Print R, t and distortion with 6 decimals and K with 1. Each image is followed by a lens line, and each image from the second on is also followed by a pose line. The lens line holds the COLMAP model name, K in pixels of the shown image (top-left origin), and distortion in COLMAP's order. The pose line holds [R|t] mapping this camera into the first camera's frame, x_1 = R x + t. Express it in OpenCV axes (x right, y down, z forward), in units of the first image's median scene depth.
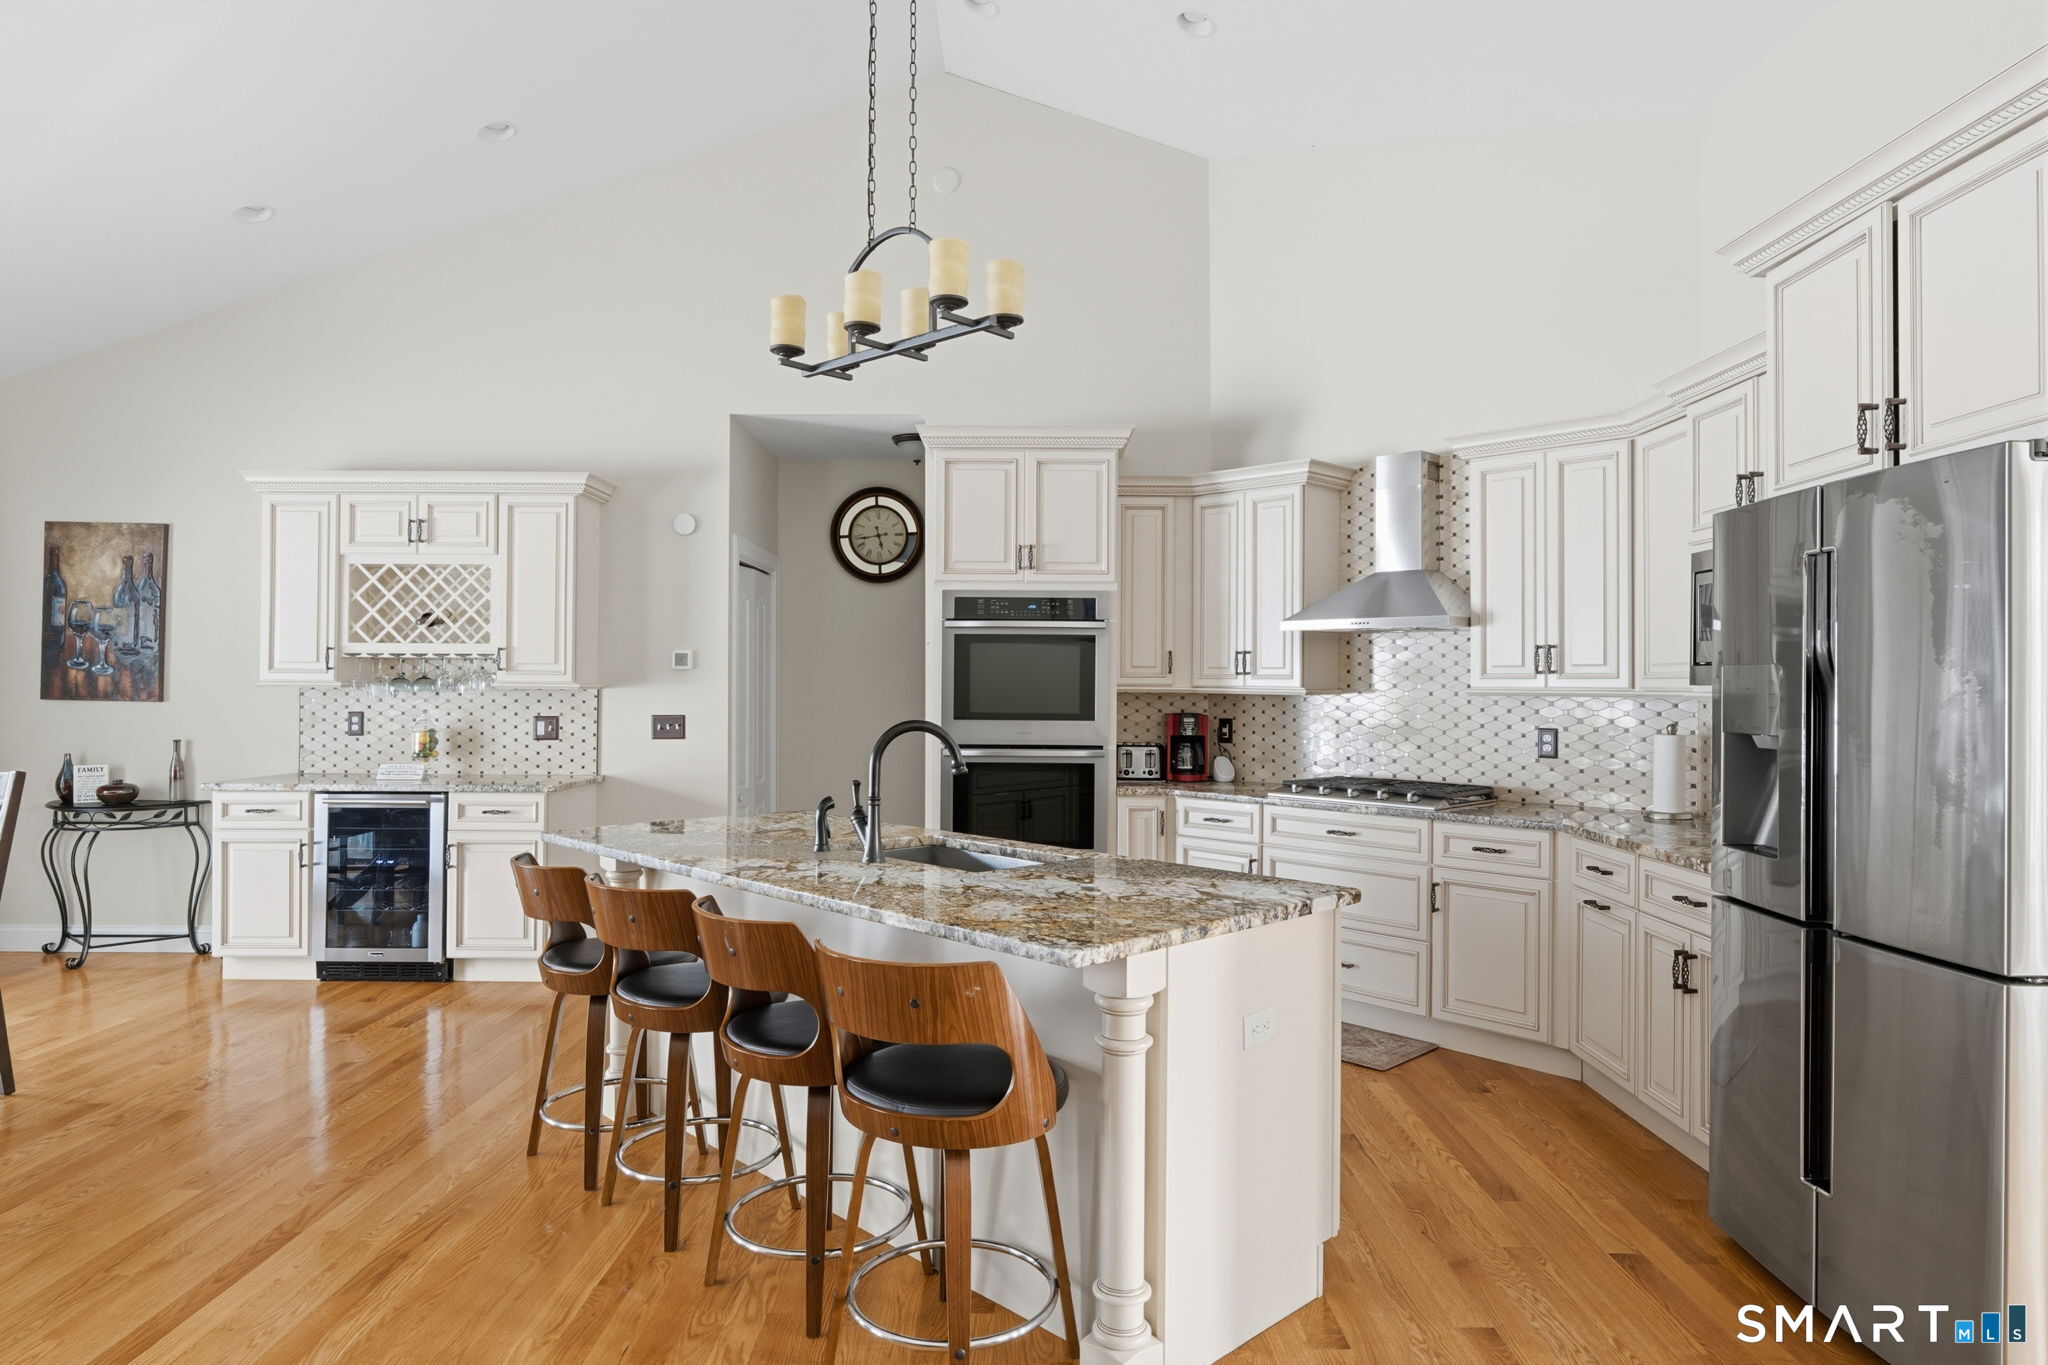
lens RADIAL K [[1191.2, 0, 1030.3], [0, 1191.2, 679.0], [0, 0, 1]] dist [-0.000491, -0.000075]
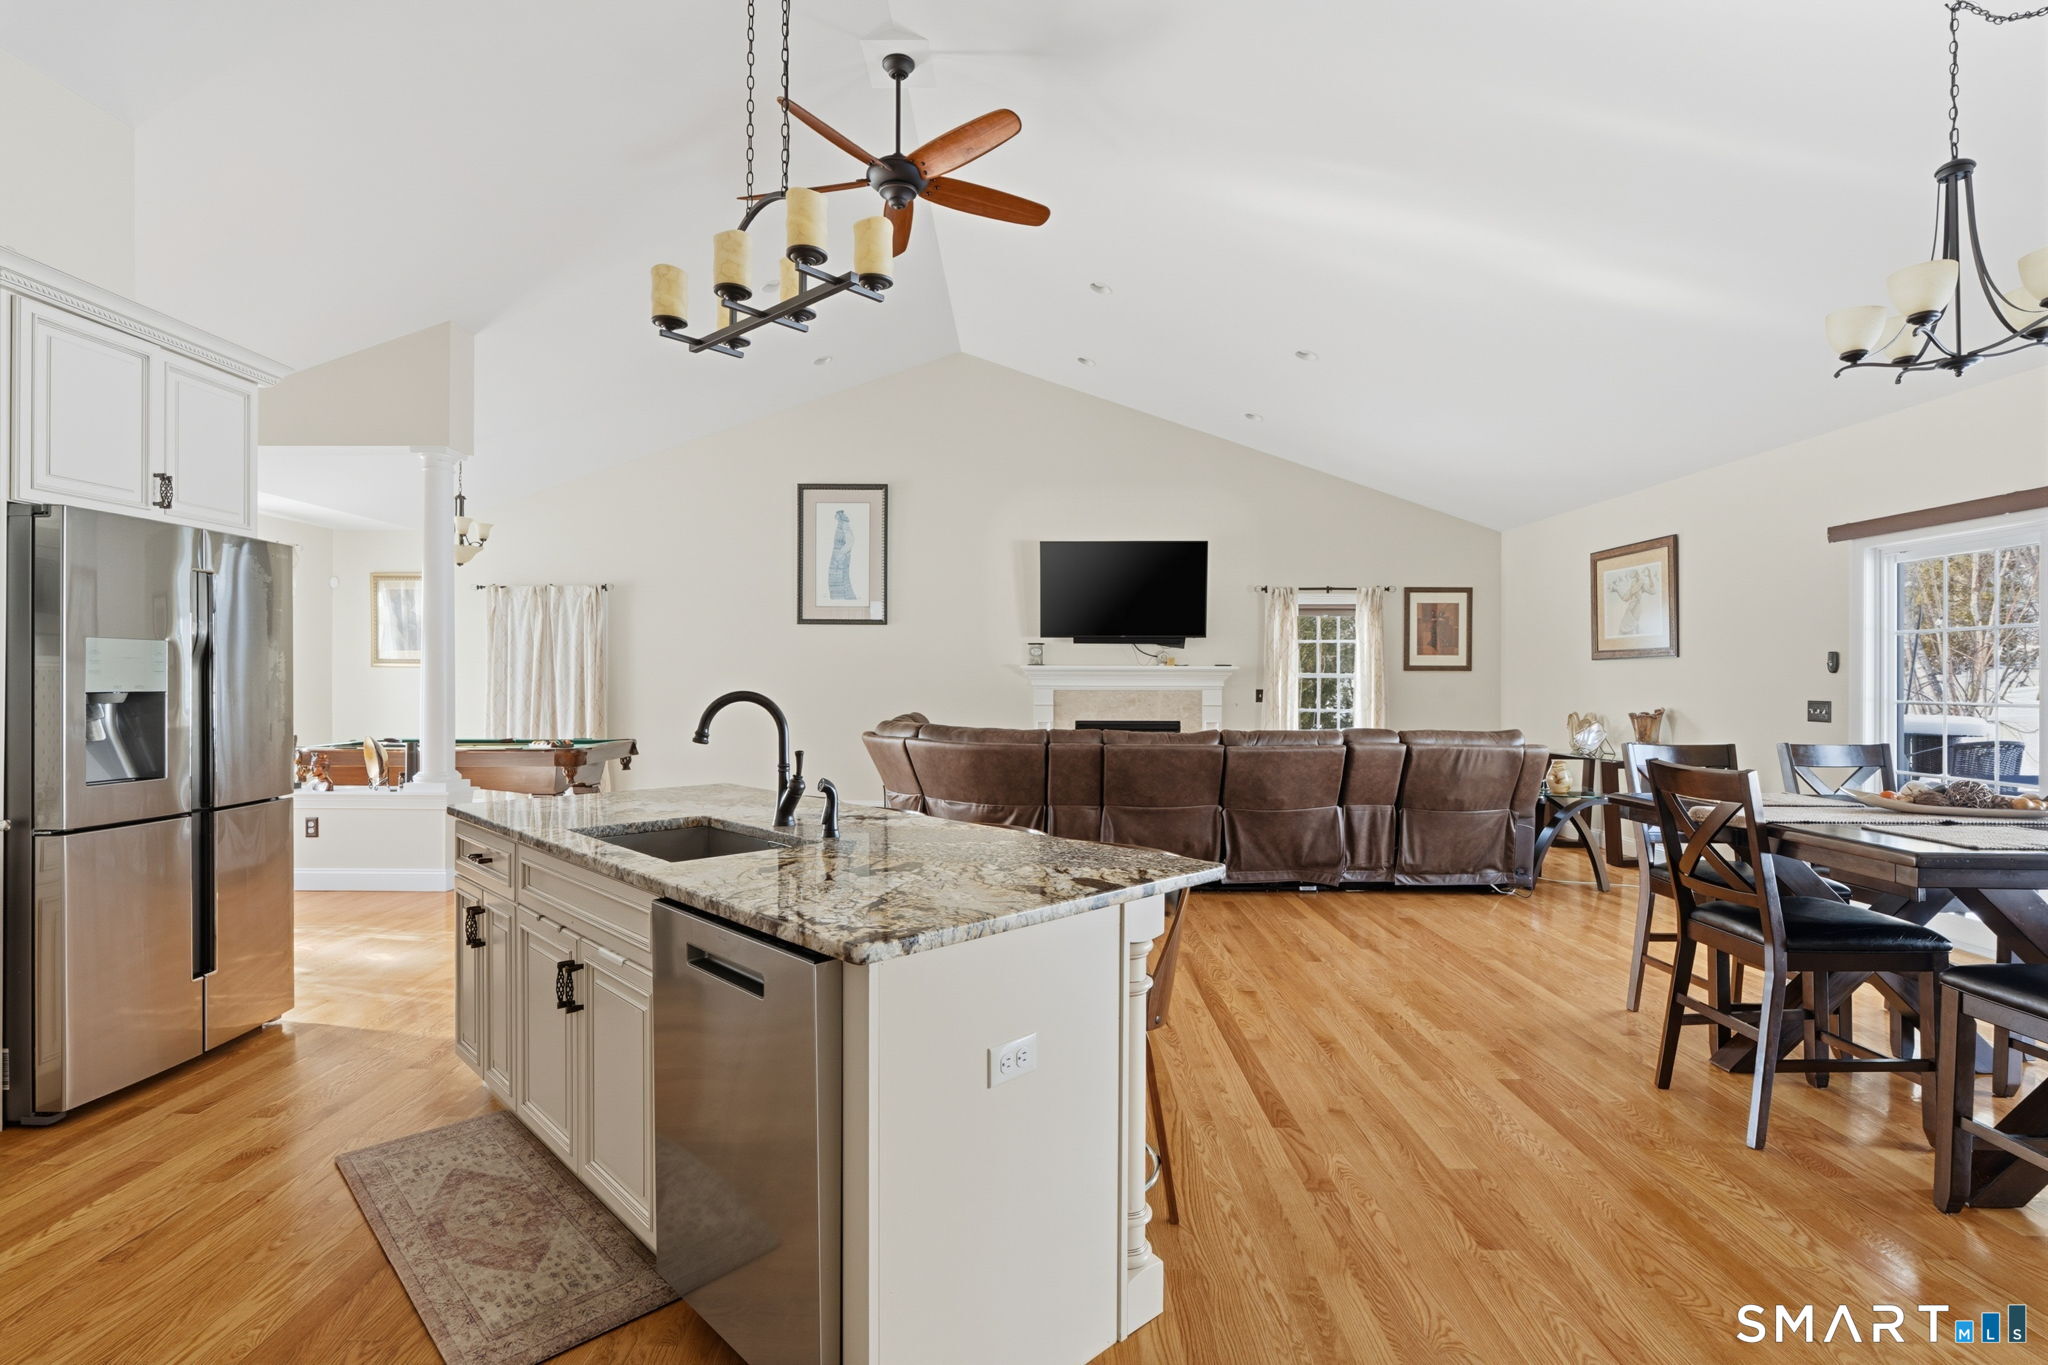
lens RADIAL K [[996.8, 0, 1040.0], [0, 996.8, 677.4], [0, 0, 1]] dist [-0.004334, 0.001825]
pose [[-0.999962, -0.007619, -0.004336, -0.194668], [-0.007593, 0.999953, -0.006032, 0.014245], [0.004382, -0.005999, -0.999972, 1.038970]]
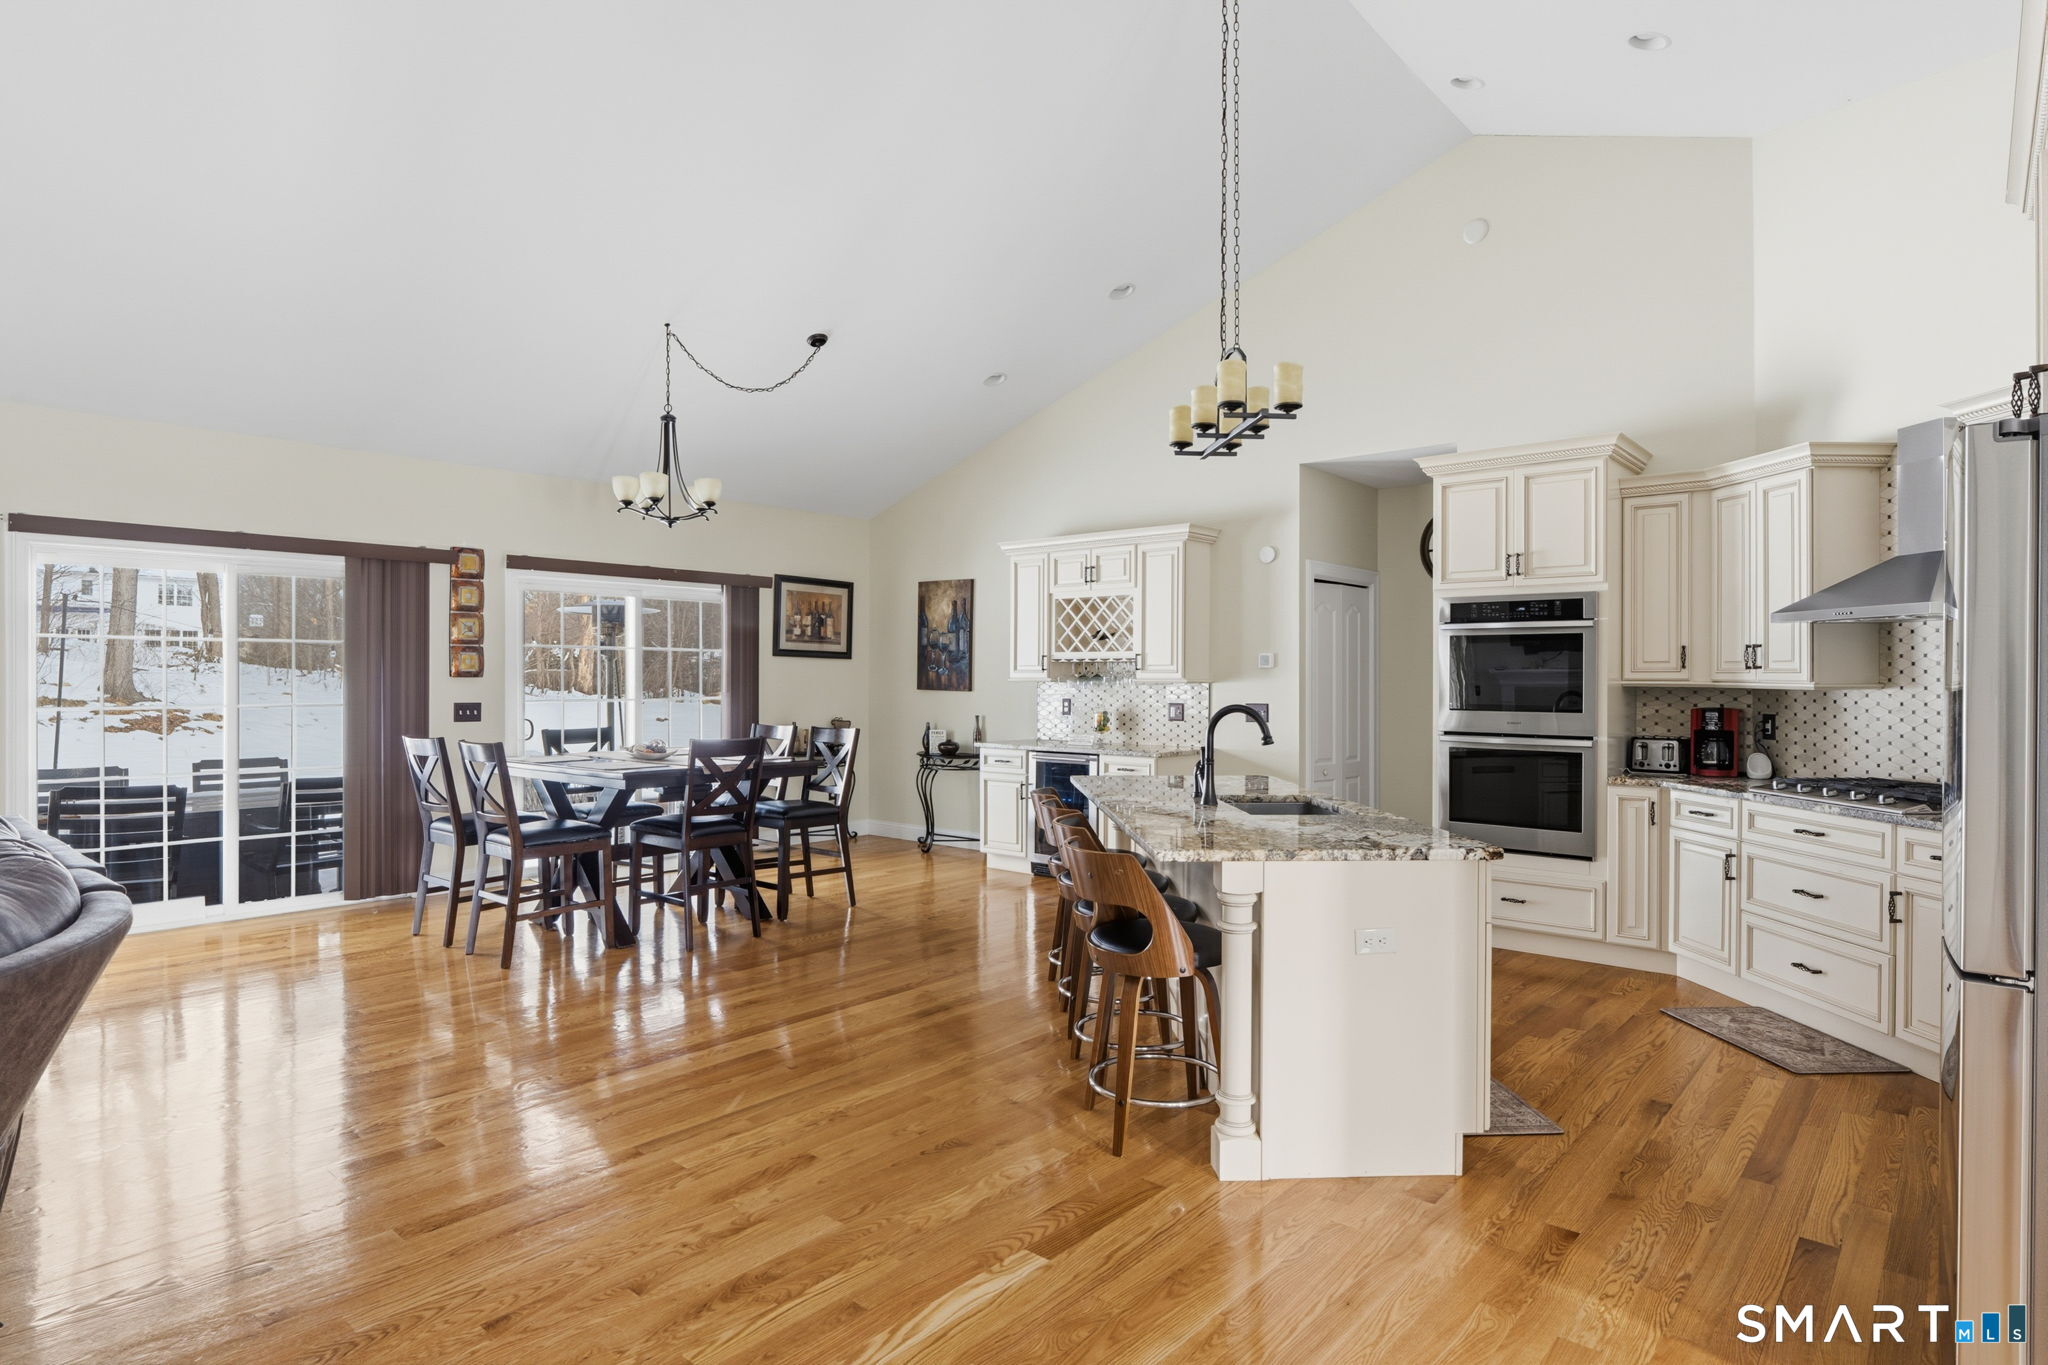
lens RADIAL K [[1120.8, 0, 1026.4], [0, 1120.8, 675.7], [0, 0, 1]] dist [-0.005032, 0.002232]
pose [[0.755520, -0.004385, -0.655111, 0.316064], [0.004276, 0.999989, -0.001762, 0.001223], [0.655111, -0.001471, 0.755531, -0.079875]]
